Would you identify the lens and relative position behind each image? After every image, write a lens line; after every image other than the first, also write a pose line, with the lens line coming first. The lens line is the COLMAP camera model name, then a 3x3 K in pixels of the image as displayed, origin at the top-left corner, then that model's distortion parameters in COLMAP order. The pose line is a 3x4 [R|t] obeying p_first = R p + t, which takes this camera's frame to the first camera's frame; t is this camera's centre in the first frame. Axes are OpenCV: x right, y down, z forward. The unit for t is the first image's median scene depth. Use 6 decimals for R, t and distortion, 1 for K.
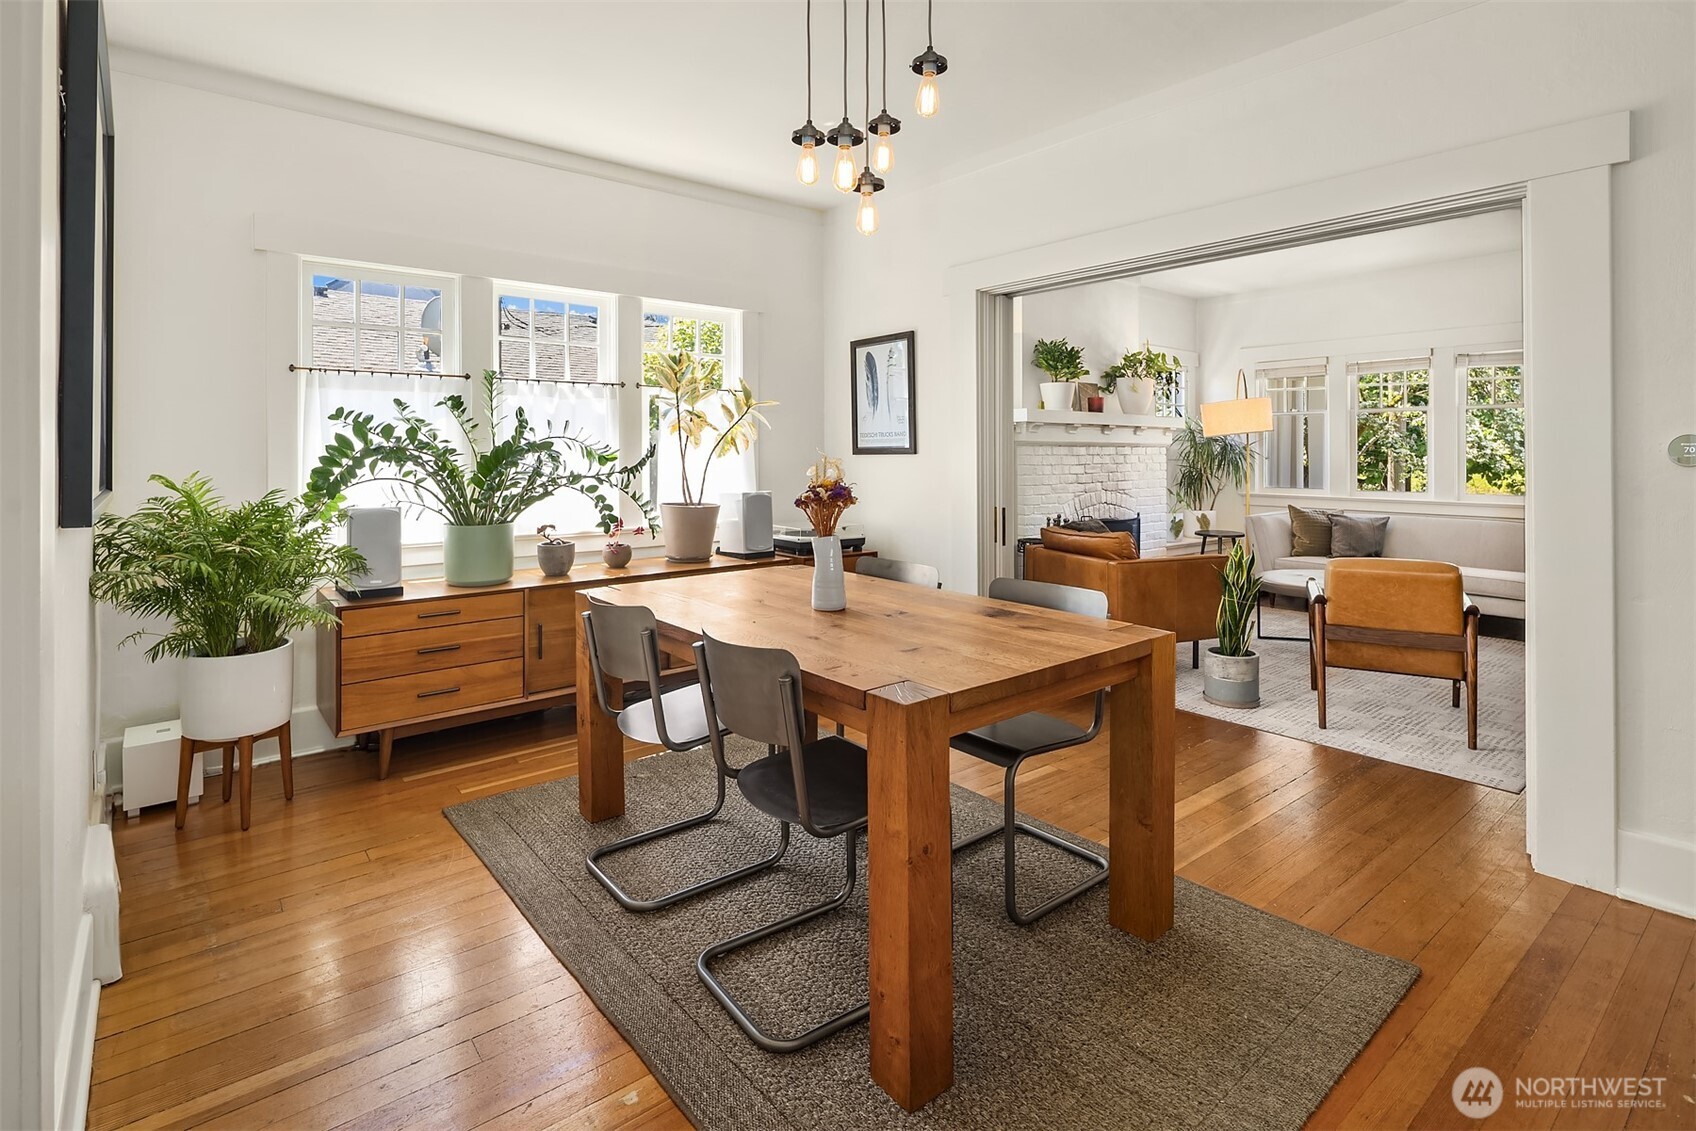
lens RADIAL K [[834.4, 0, 839.3], [0, 834.4, 464.5], [0, 0, 1]] dist [0.009983, -0.000204]
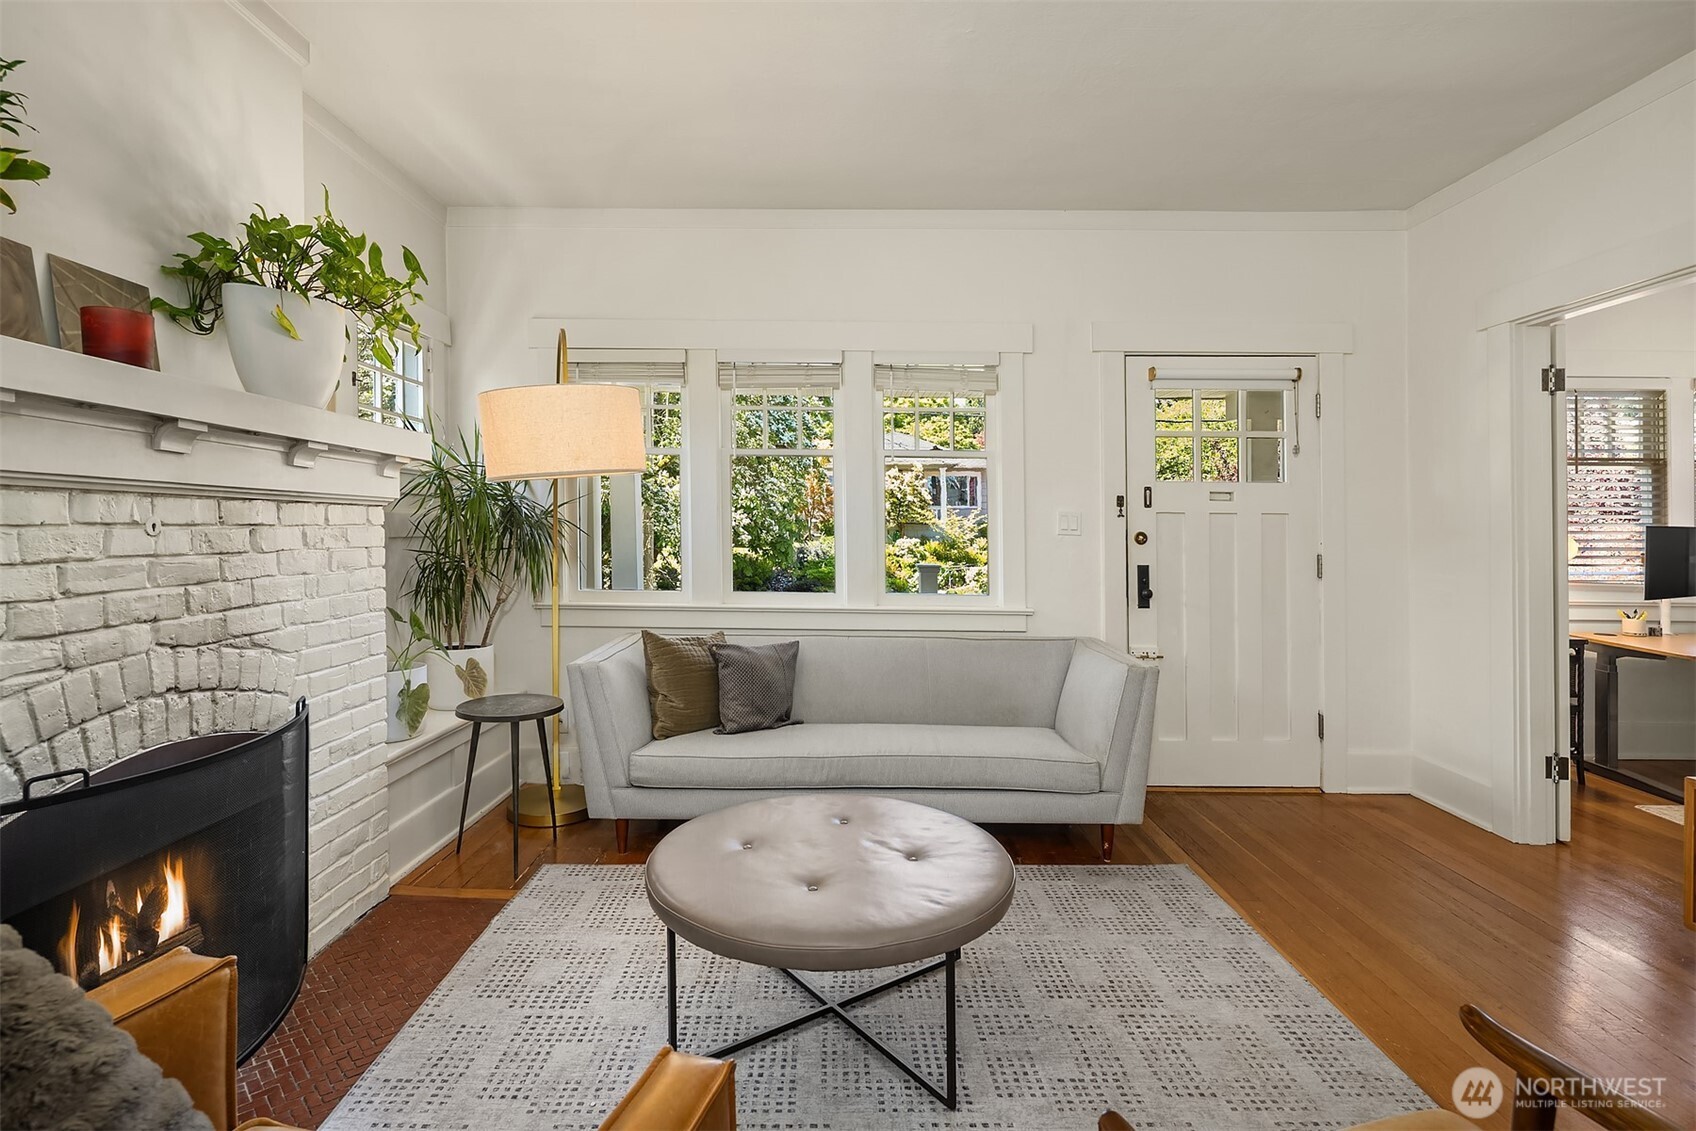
lens RADIAL K [[859.3, 0, 841.9], [0, 859.3, 558.7], [0, 0, 1]] dist [-0.033560, -0.000135]
pose [[0.643629, -0.017542, 0.765137, 0.235779], [-0.001179, 0.999713, 0.023911, -0.006656], [-0.765337, -0.016292, 0.643424, 0.609121]]
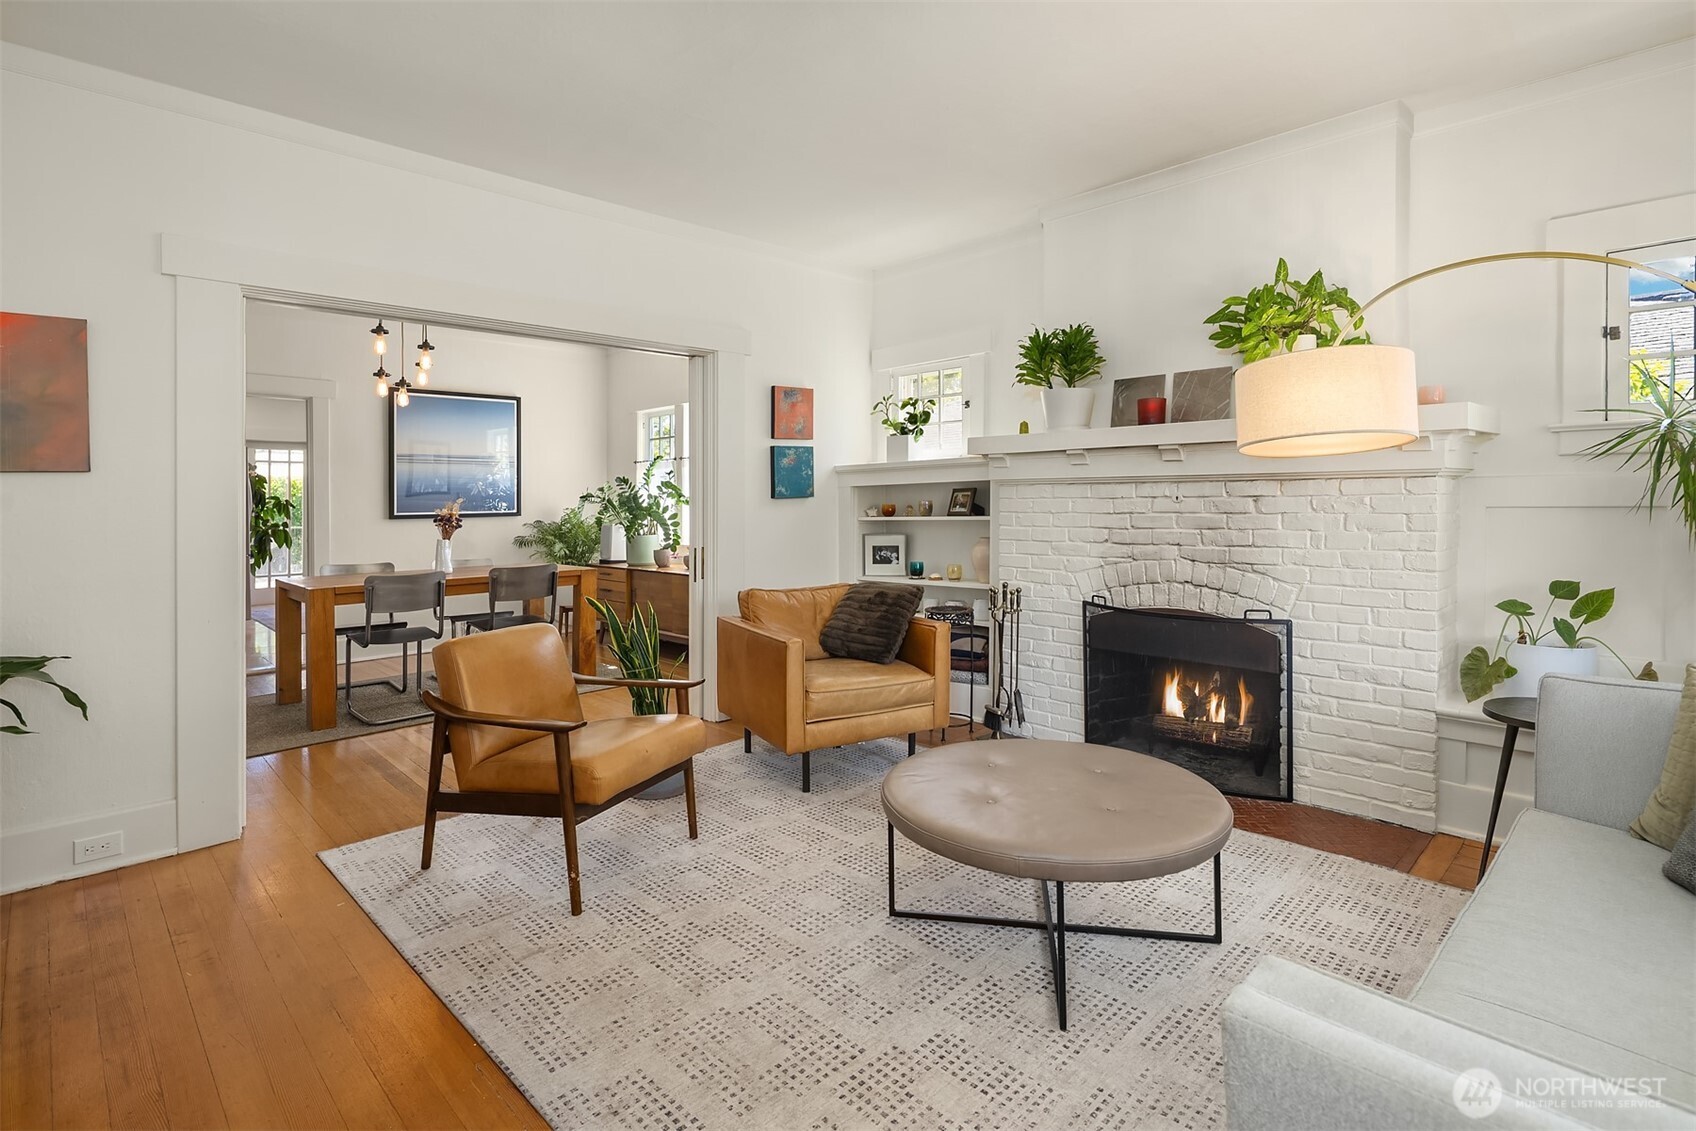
lens RADIAL K [[834.4, 0, 875.4], [0, 834.4, 497.3], [0, 0, 1]] dist [0.009983, -0.000204]
pose [[0.095418, -0.001067, -0.995437, 0.820820], [-0.001030, 0.999999, -0.001171, -0.009887], [0.995437, 0.001137, 0.095416, 0.708527]]
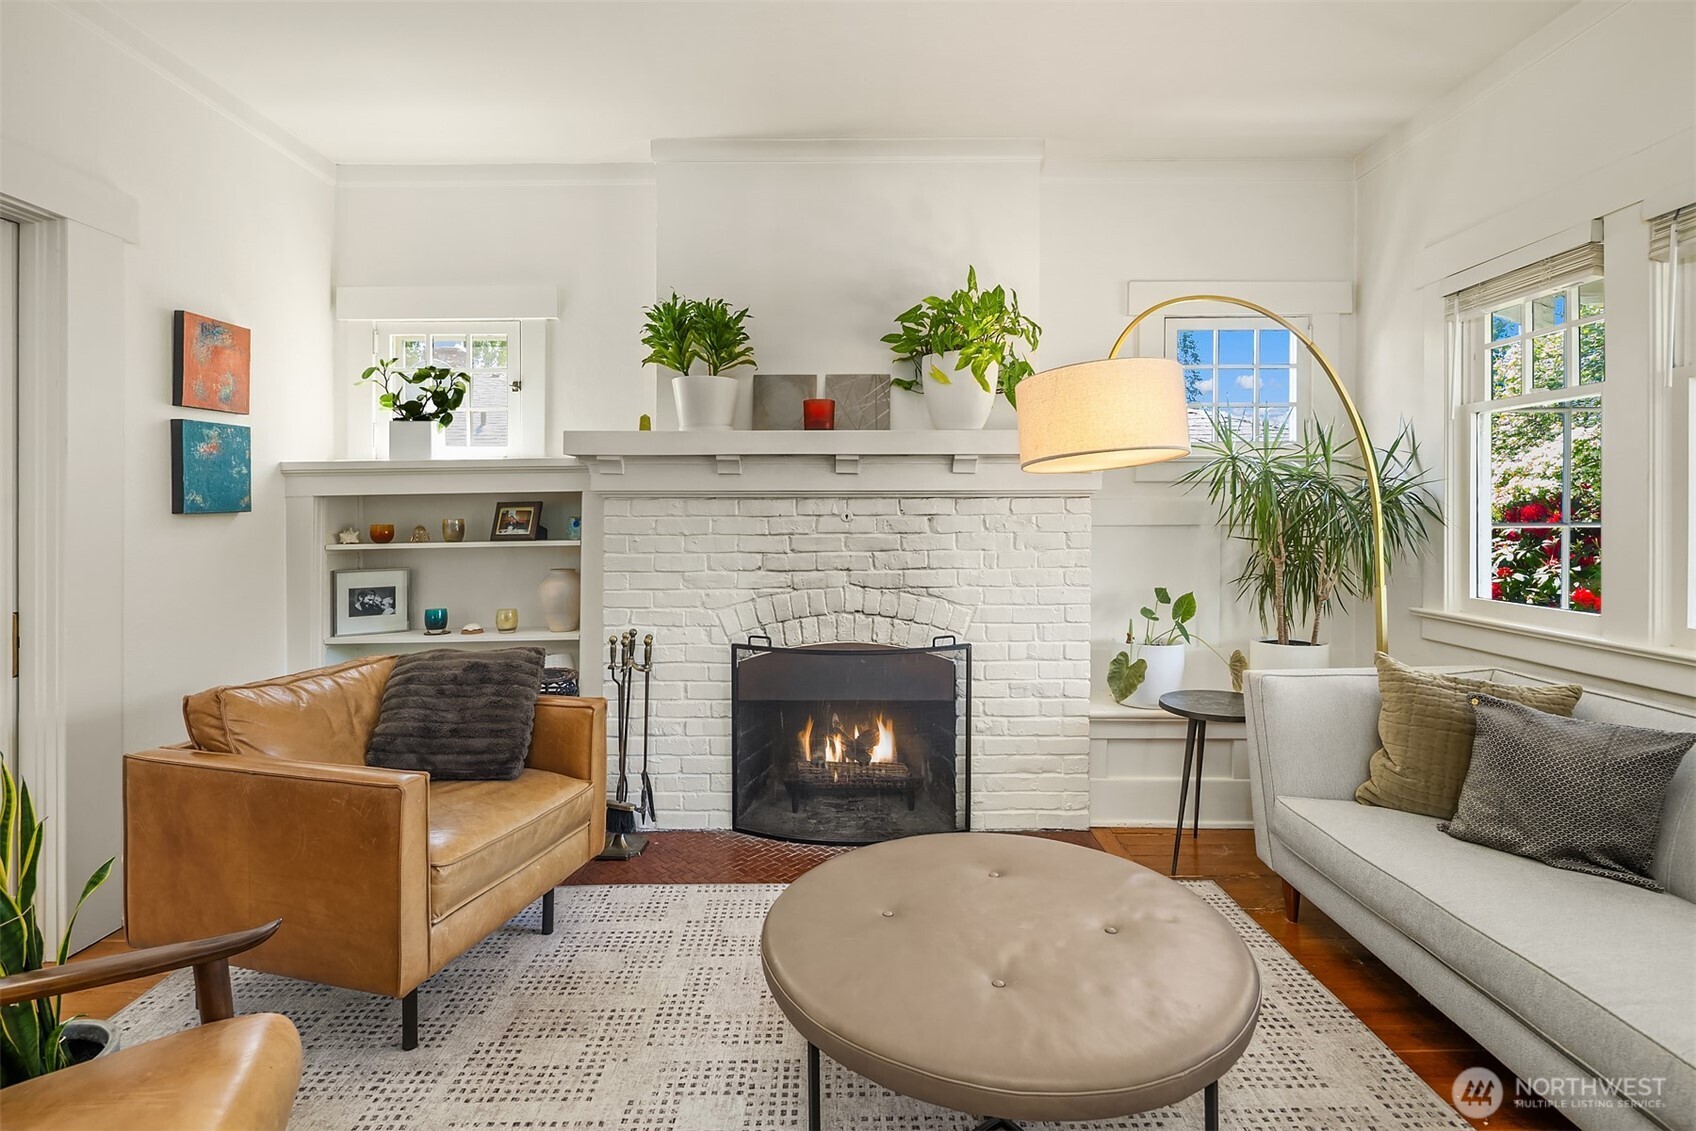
lens RADIAL K [[834.4, 0, 893.9], [0, 834.4, 514.1], [0, 0, 1]] dist [0.009983, -0.000204]
pose [[0.764783, -0.000837, -0.644287, 0.627114], [-0.004212, 0.999971, -0.006298, -0.008689], [0.644274, 0.007530, 0.764758, 0.609073]]
